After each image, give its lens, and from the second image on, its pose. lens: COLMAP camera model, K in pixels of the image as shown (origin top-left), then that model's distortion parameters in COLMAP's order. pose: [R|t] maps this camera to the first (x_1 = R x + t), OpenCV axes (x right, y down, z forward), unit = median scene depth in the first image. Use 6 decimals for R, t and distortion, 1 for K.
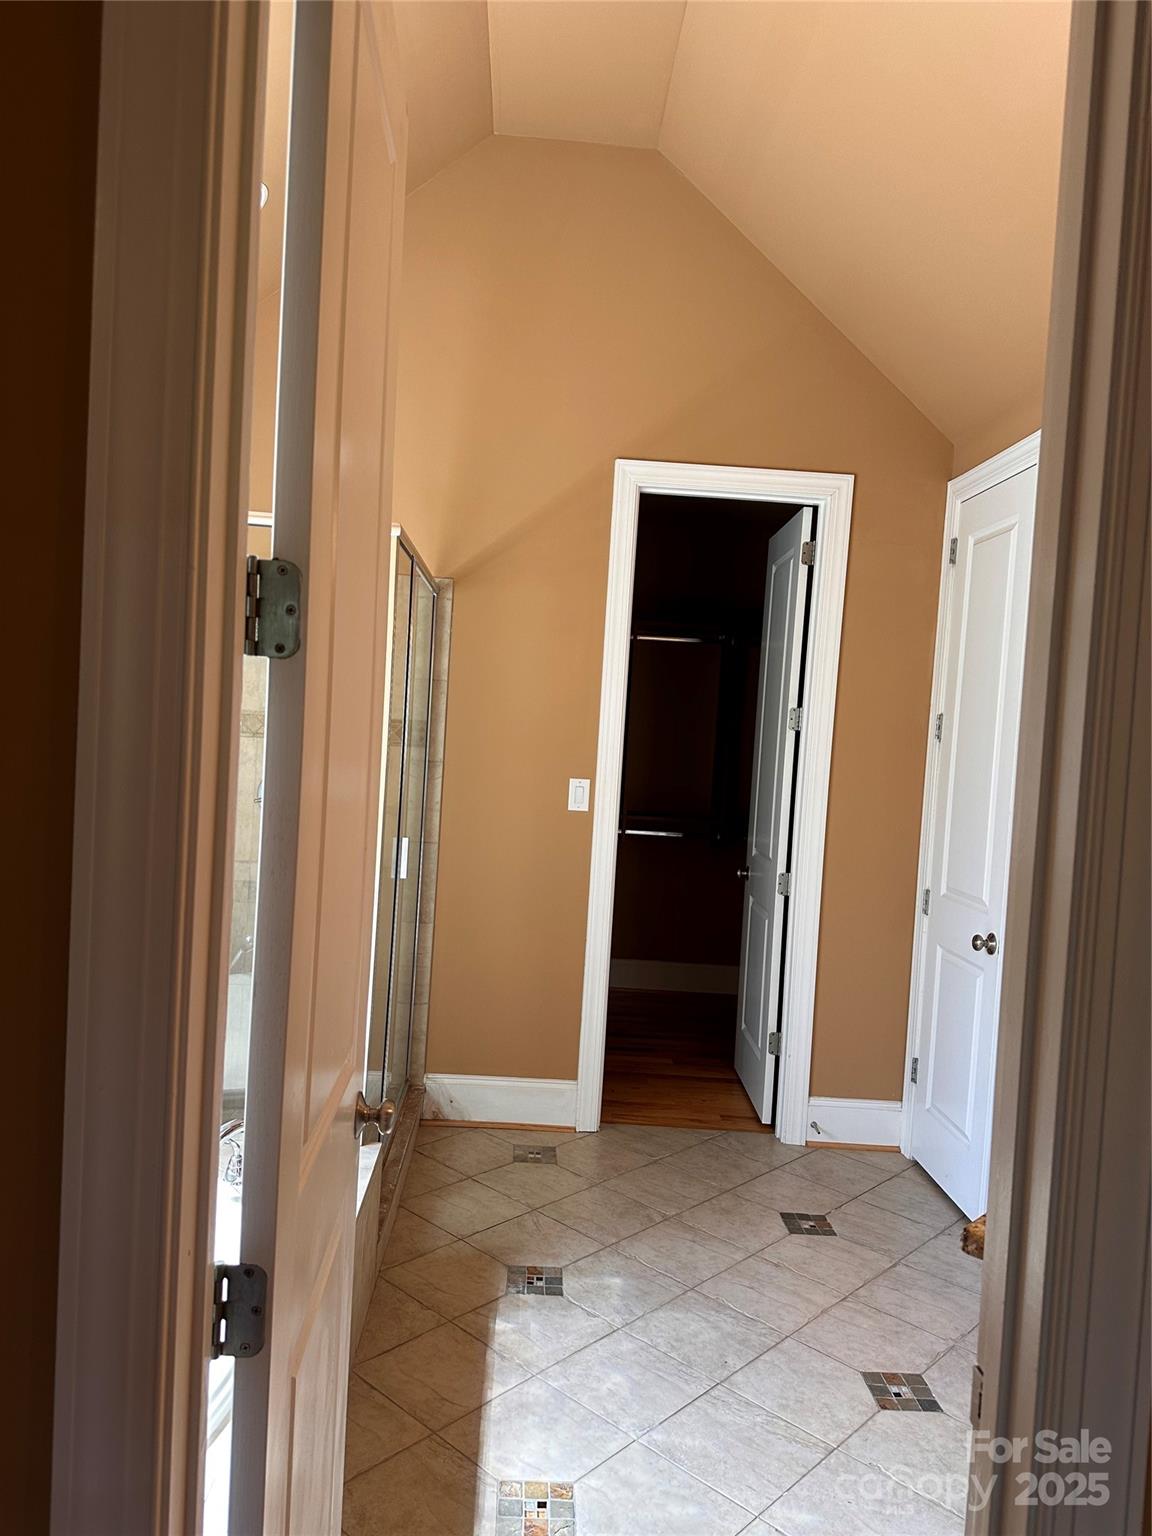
lens RADIAL K [[1066.7, 0, 566.1], [0, 1066.7, 772.1], [0, 0, 1]] dist [0.099726, -0.133027]
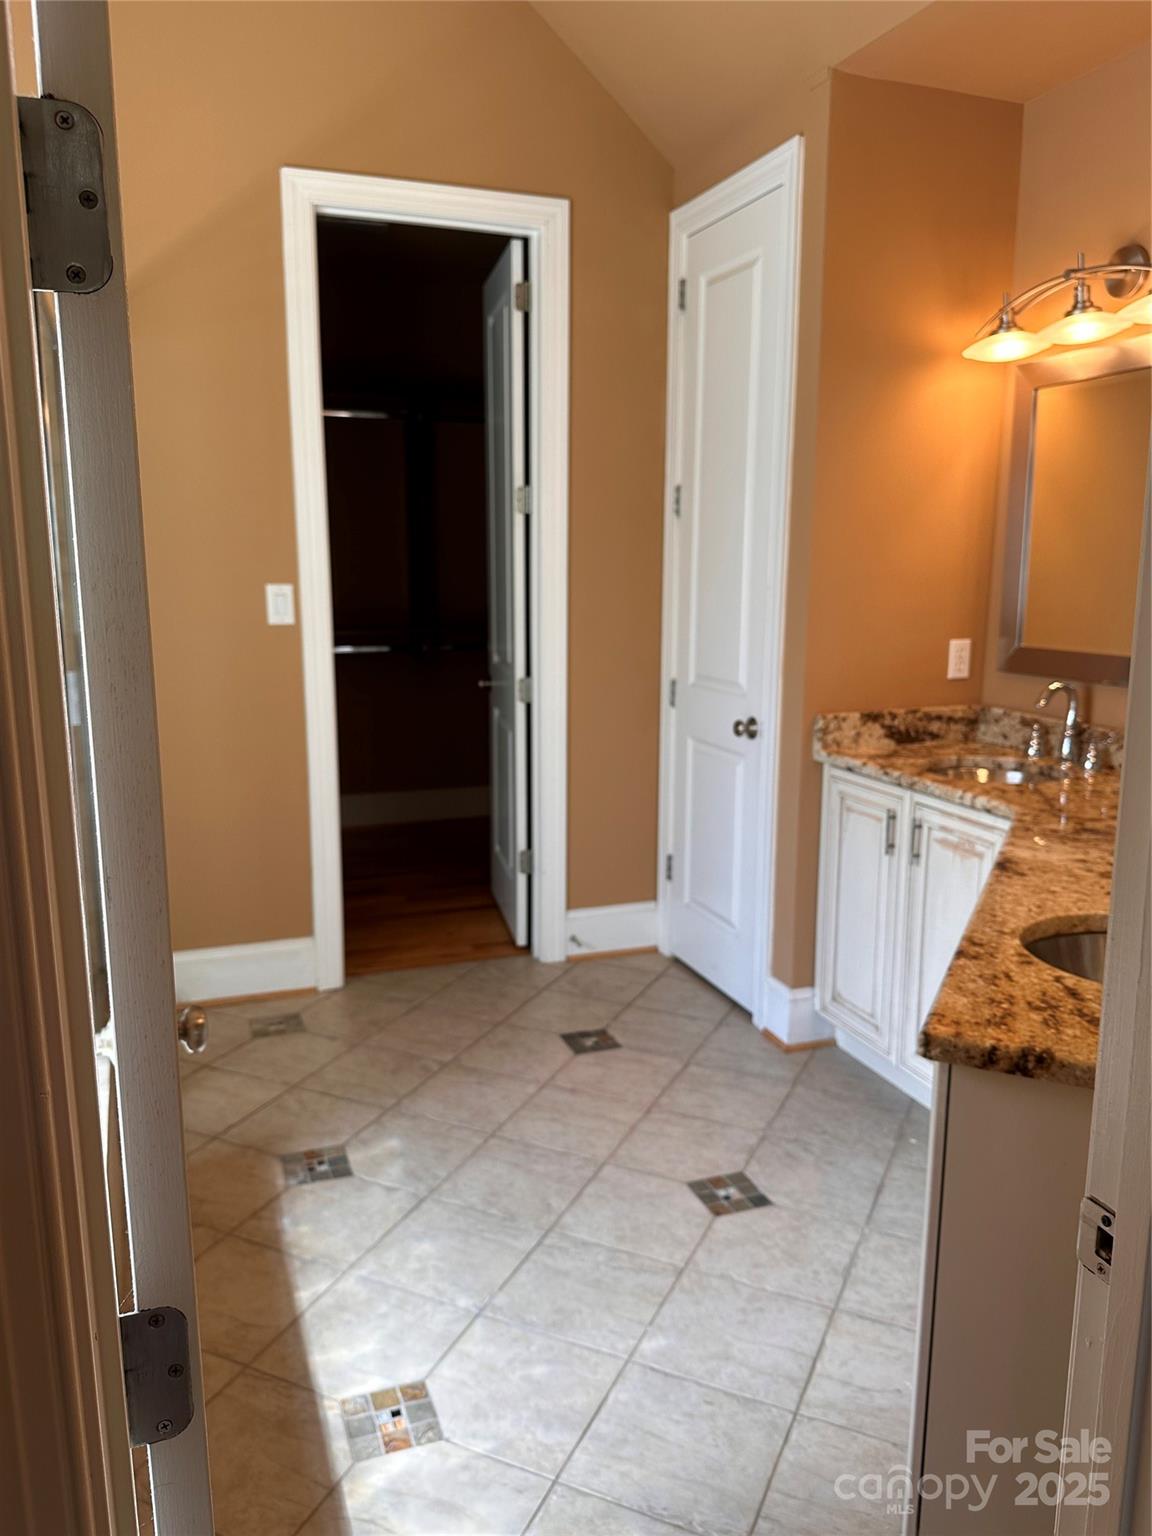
lens RADIAL K [[1135.0, 0, 557.7], [0, 1135.0, 763.1], [0, 0, 1]] dist [0.172092, -0.371028]
pose [[0.950714, -0.113034, 0.288733, -0.065352], [0.067876, 0.984469, 0.161906, 0.015532], [-0.302550, -0.134328, 0.943620, 0.101169]]
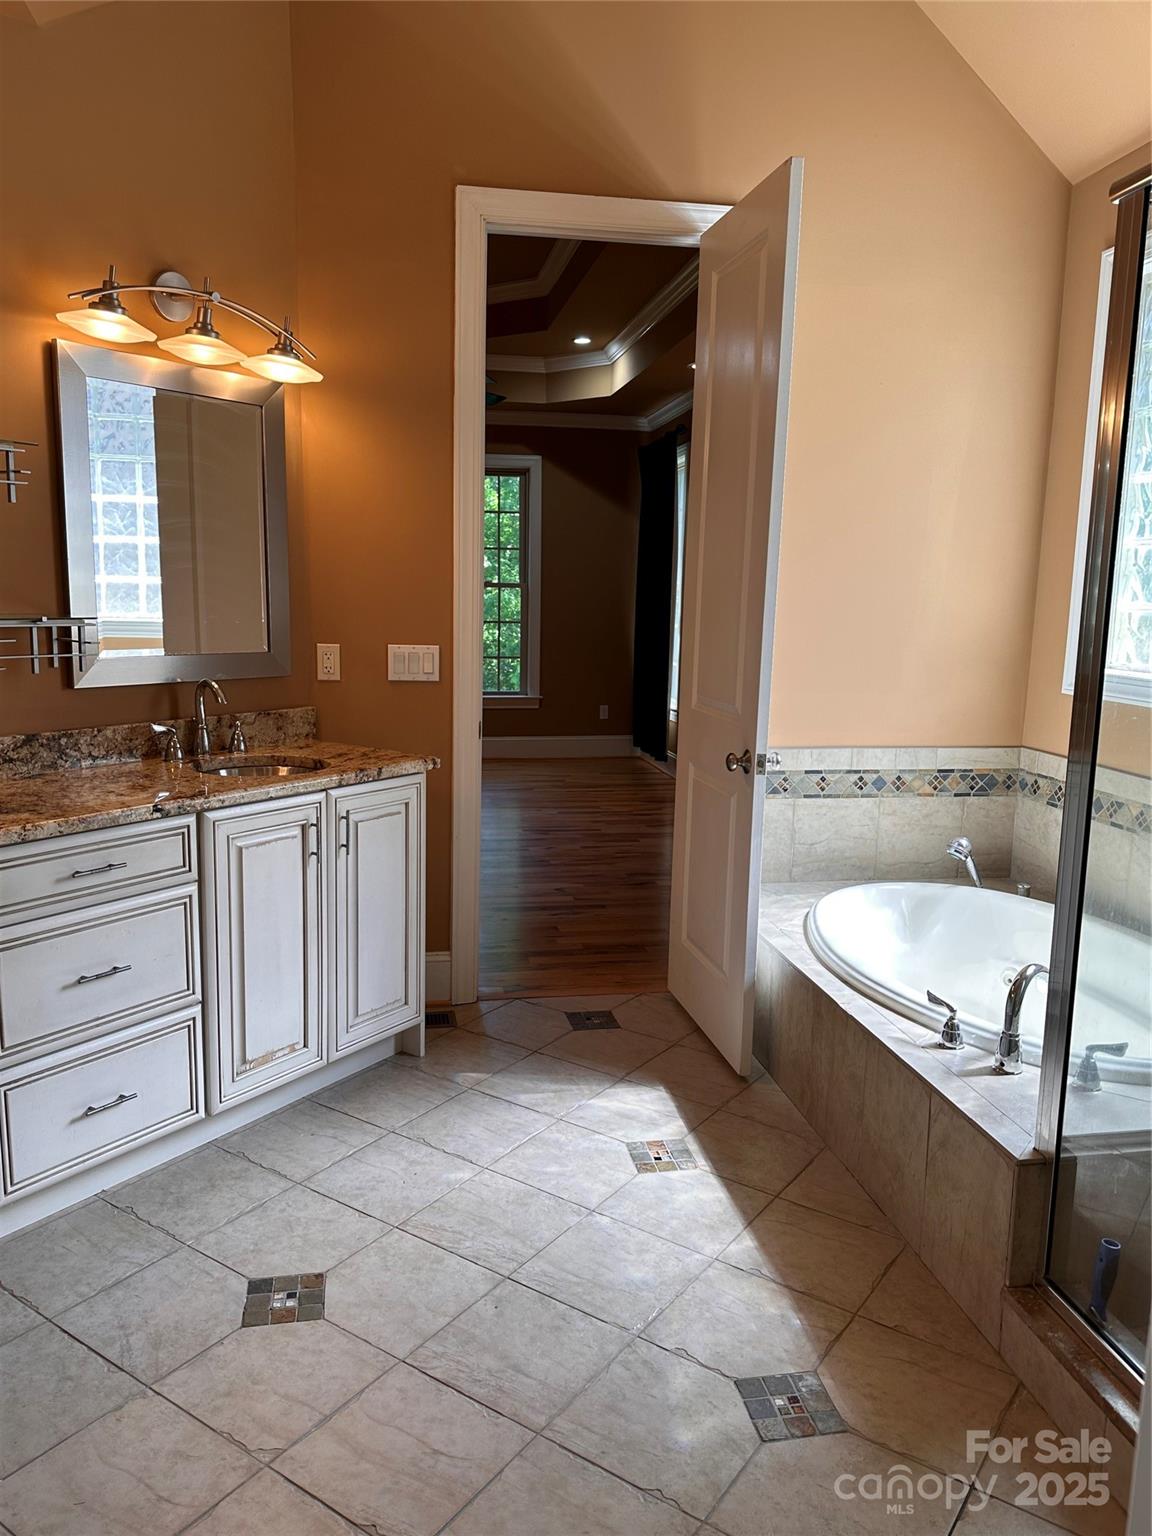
lens RADIAL K [[1135.0, 0, 557.7], [0, 1135.0, 763.1], [0, 0, 1]] dist [0.172092, -0.371028]
pose [[-0.988141, -0.058345, -0.142034, 0.188919], [-0.083309, 0.980730, 0.176717, 0.001167], [0.128987, 0.186454, -0.973960, 1.350397]]
